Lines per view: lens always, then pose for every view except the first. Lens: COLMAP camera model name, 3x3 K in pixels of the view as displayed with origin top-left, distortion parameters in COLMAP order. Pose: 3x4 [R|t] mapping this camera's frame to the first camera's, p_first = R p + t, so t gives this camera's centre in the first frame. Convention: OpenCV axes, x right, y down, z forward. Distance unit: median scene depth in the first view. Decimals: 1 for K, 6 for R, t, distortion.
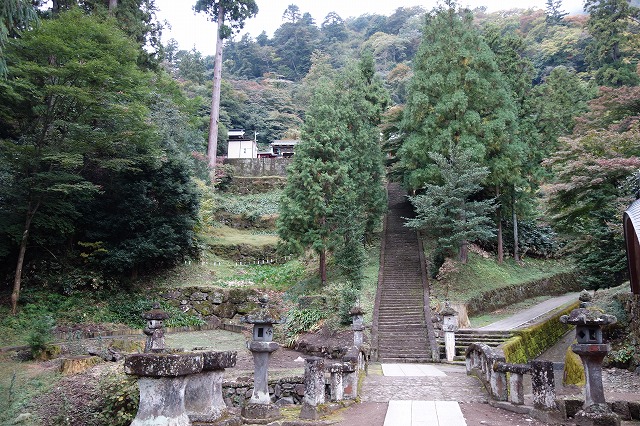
lens RADIAL K [[504.8, 0, 320.0], [0, 504.8, 213.0], [0, 0, 1]] dist [-0.010557, -0.015752]
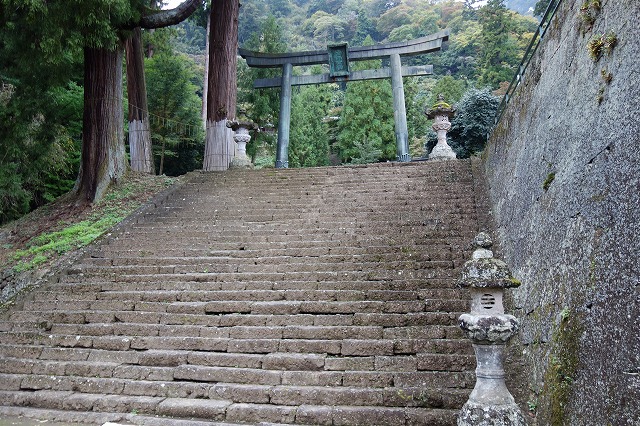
lens RADIAL K [[504.8, 0, 320.0], [0, 504.8, 213.0], [0, 0, 1]] dist [-0.010557, -0.015752]
pose [[0.991099, 0.016077, 0.132150, -0.153548], [-0.025685, 0.997122, 0.071325, 0.020063], [-0.130623, -0.074084, 0.988660, -0.870312]]
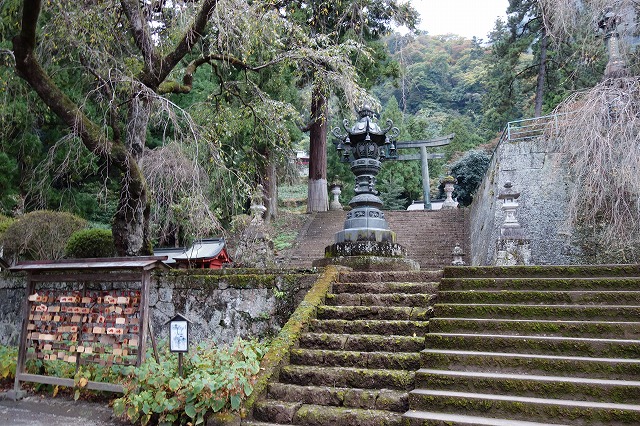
lens RADIAL K [[504.8, 0, 320.0], [0, 504.8, 213.0], [0, 0, 1]] dist [-0.010557, -0.015752]
pose [[0.992457, 0.040297, 0.115784, -0.361423], [-0.044499, 0.998433, 0.033944, -0.021477], [-0.114234, -0.038841, 0.992694, -1.413844]]
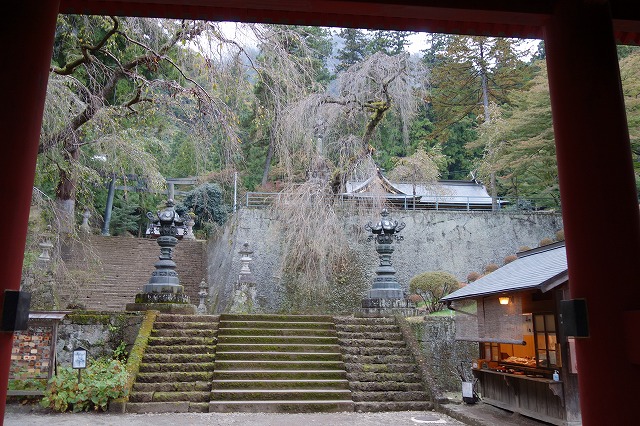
lens RADIAL K [[504.8, 0, 320.0], [0, 504.8, 213.0], [0, 0, 1]] dist [-0.010557, -0.015752]
pose [[0.778172, 0.141201, 0.611972, -0.520081], [-0.151727, 0.987803, -0.034983, -0.088666], [-0.609448, -0.065630, 0.790105, -1.616753]]
